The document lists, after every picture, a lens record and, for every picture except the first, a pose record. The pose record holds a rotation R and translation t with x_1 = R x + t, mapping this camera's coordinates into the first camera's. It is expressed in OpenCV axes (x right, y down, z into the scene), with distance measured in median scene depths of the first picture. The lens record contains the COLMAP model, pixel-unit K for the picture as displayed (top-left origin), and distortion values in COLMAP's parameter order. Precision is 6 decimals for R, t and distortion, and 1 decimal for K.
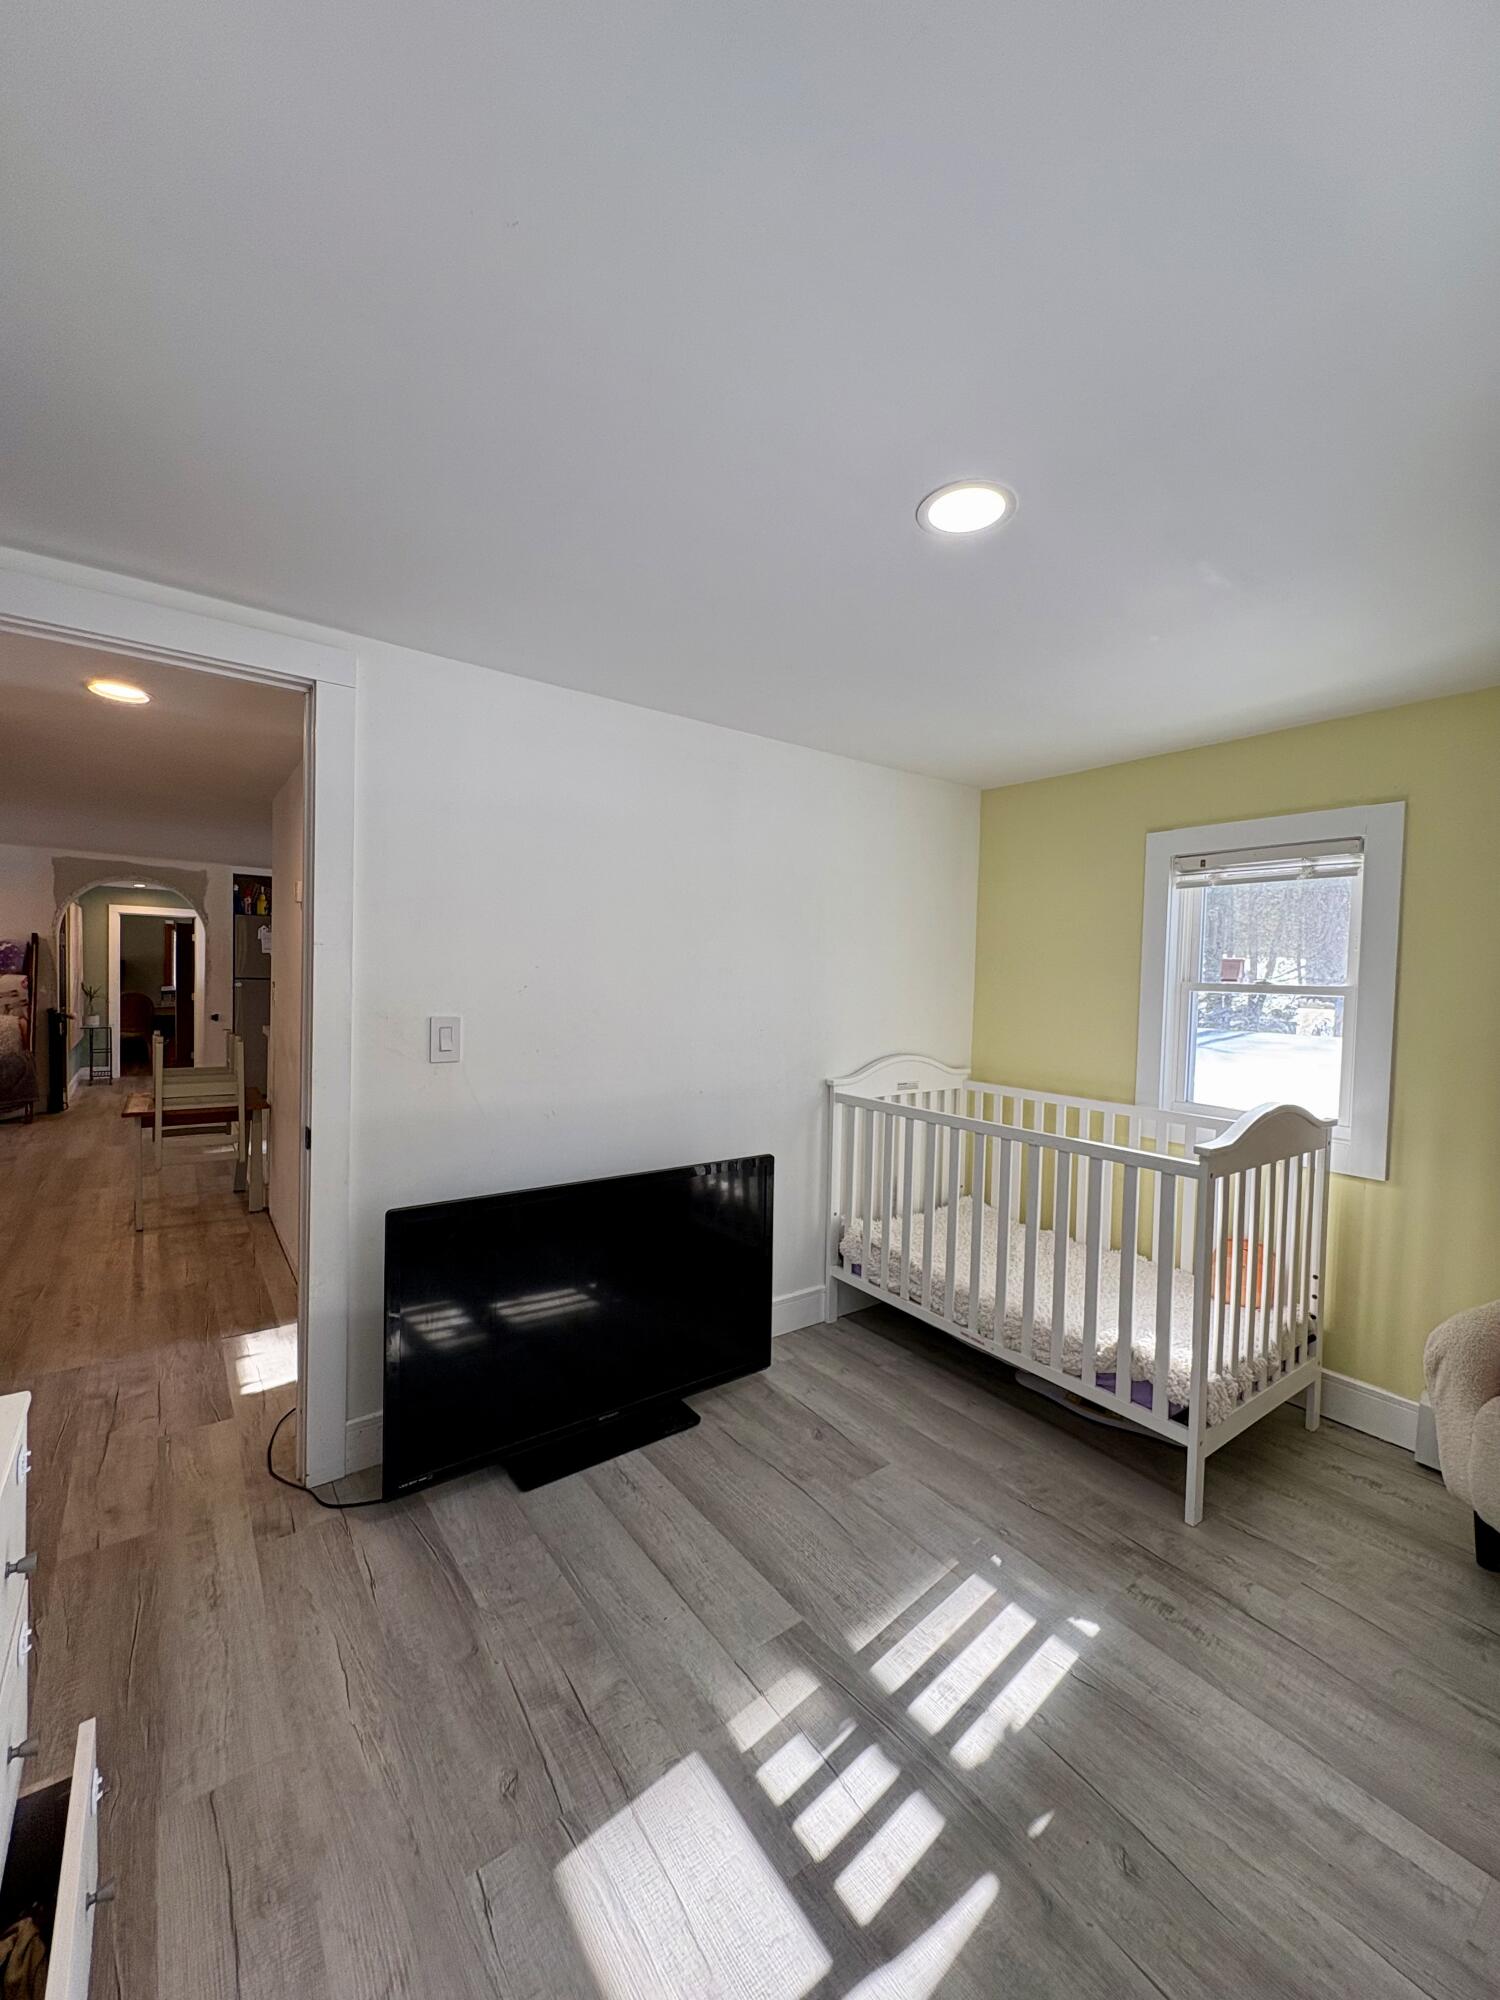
lens RADIAL K [[798.2, 0, 748.5], [0, 798.2, 998.6], [0, 0, 1]] dist [0.000109, -0.000345]
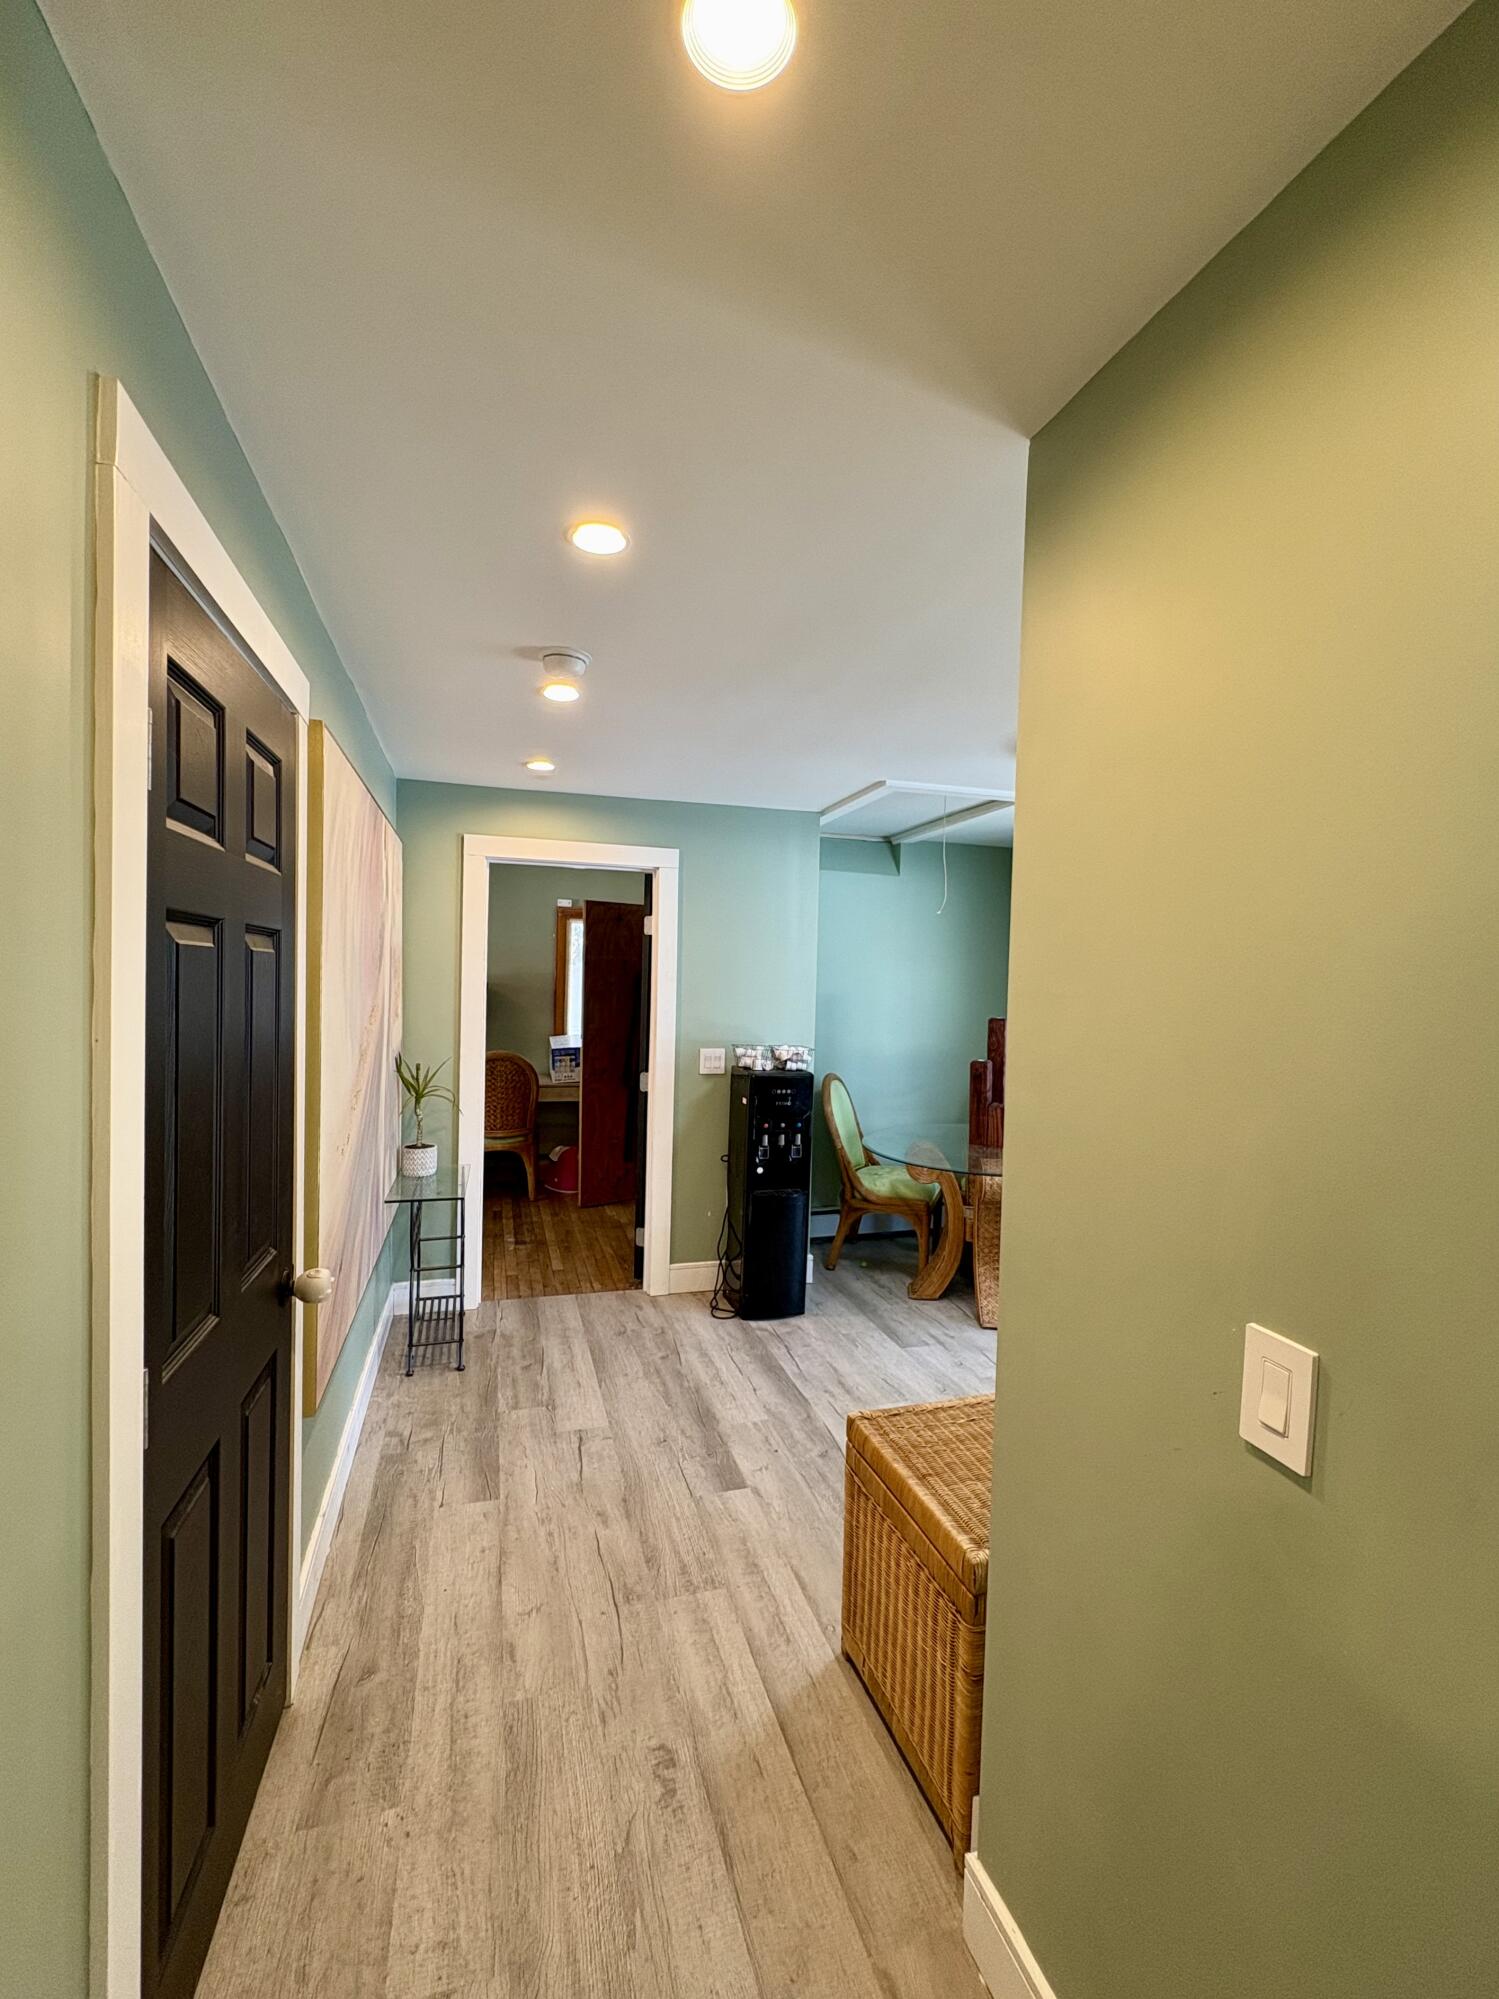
lens RADIAL K [[855.9, 0, 745.5], [0, 855.9, 1001.8], [0, 0, 1]] dist [0.000556, -0.000191]
pose [[0.939238, 0.006237, -0.343210, -0.629064], [-0.010899, 0.999873, -0.011659, -0.044285], [0.343094, 0.014691, 0.939186, 0.781284]]
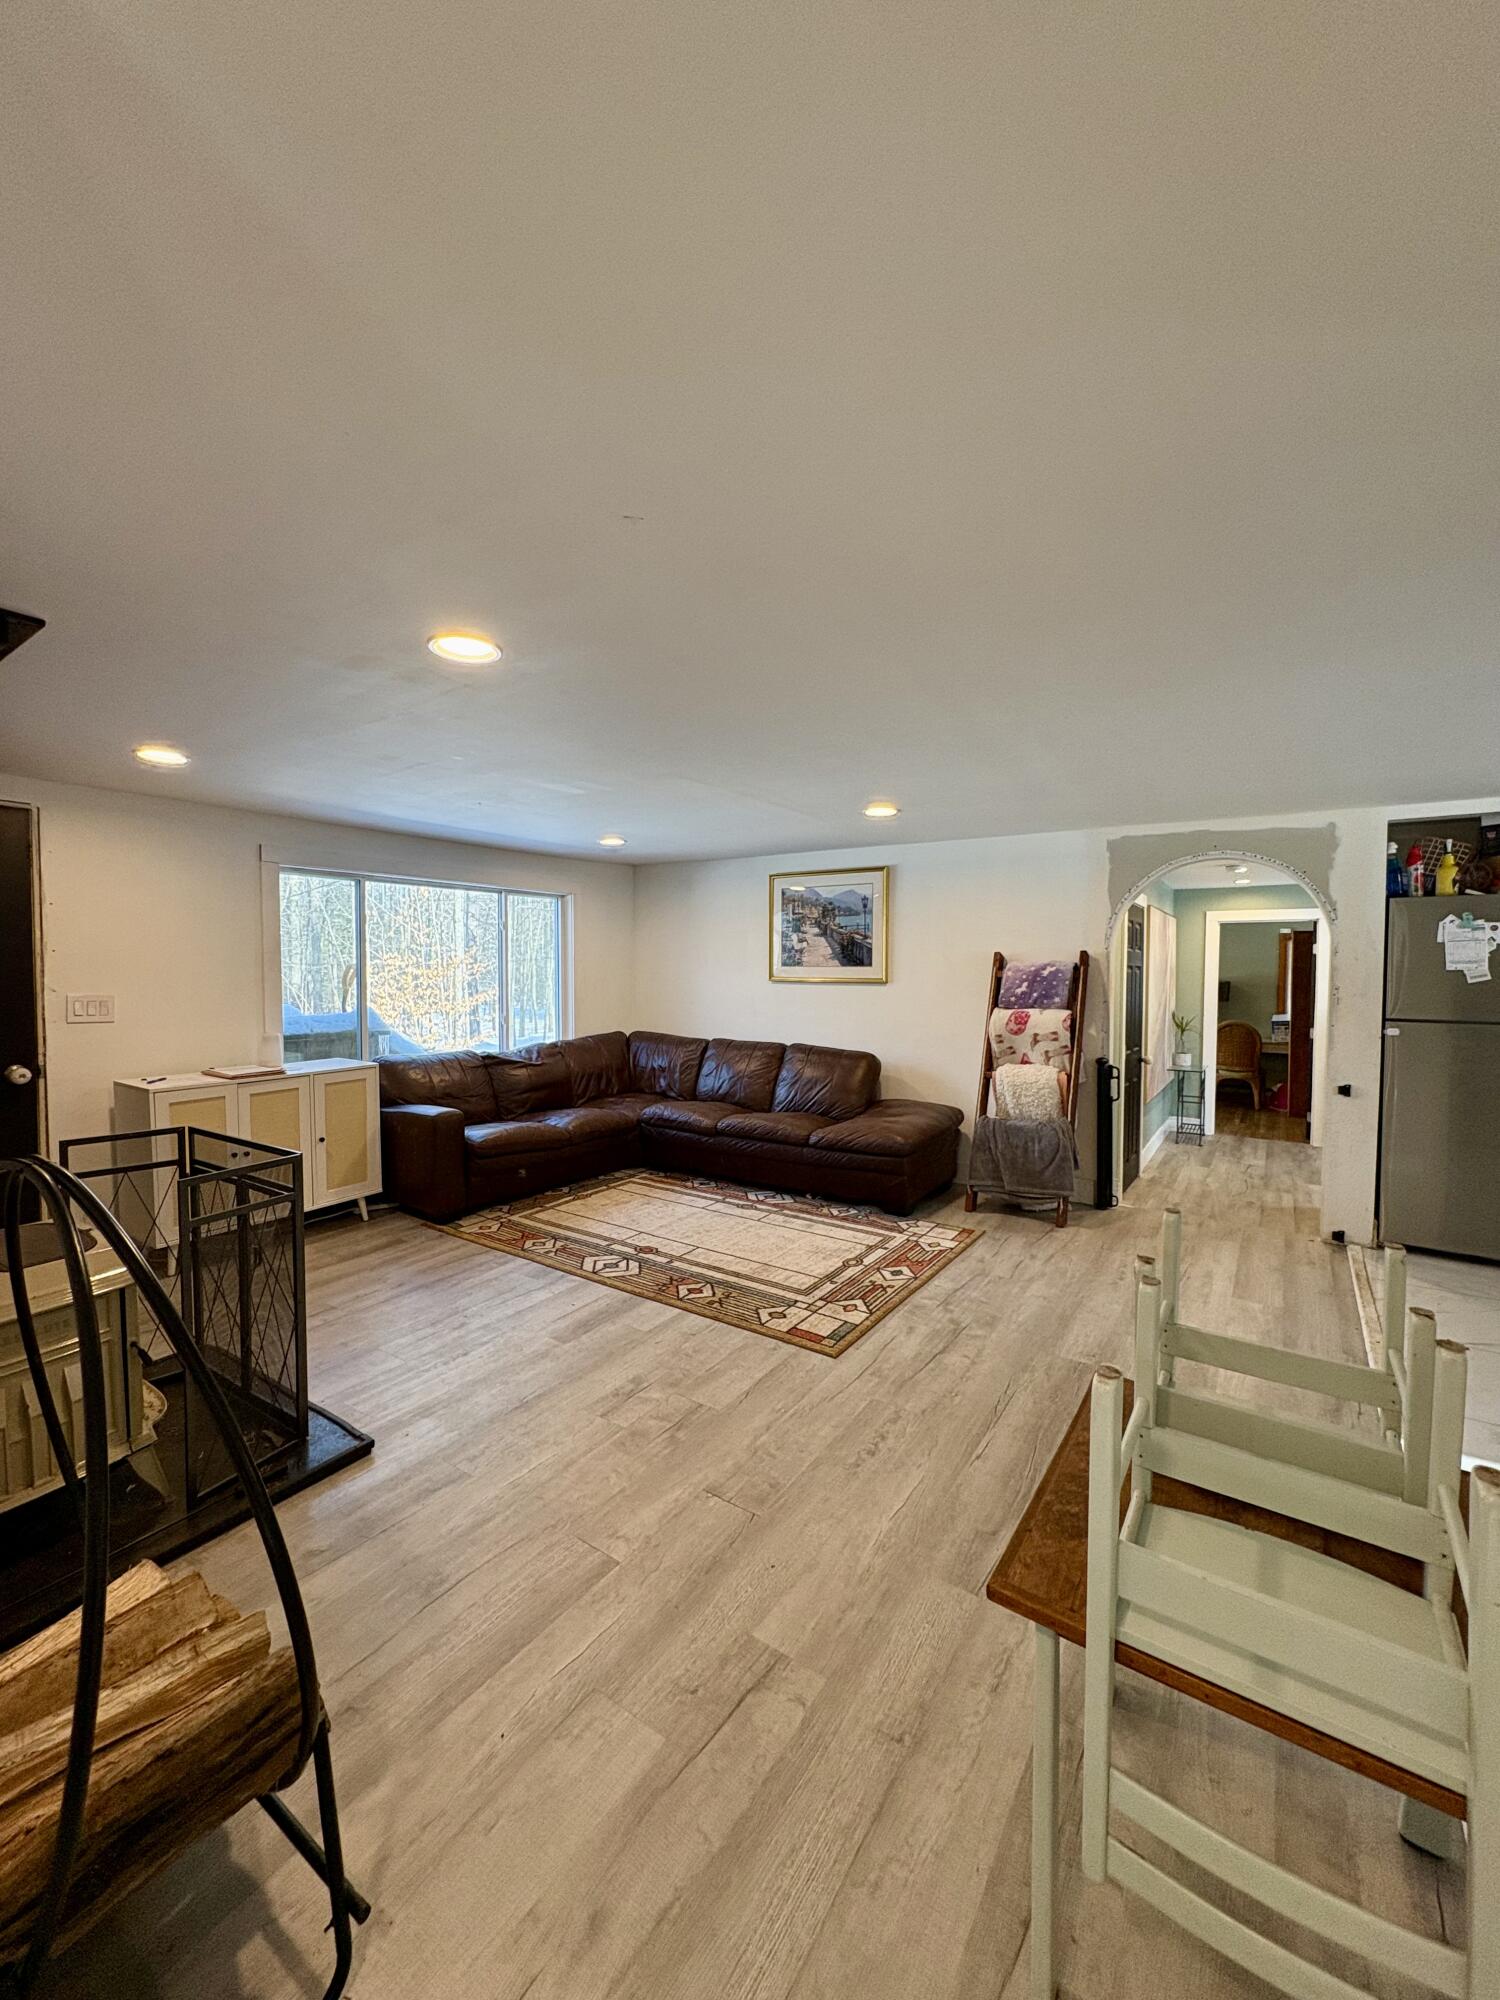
lens RADIAL K [[798.2, 0, 748.5], [0, 798.2, 998.6], [0, 0, 1]] dist [0.000109, -0.000345]
pose [[0.334632, 0.009374, -0.942302, -0.247377], [-0.027475, 0.999622, 0.000187, -0.023953], [0.941948, 0.025827, 0.334764, 0.366505]]
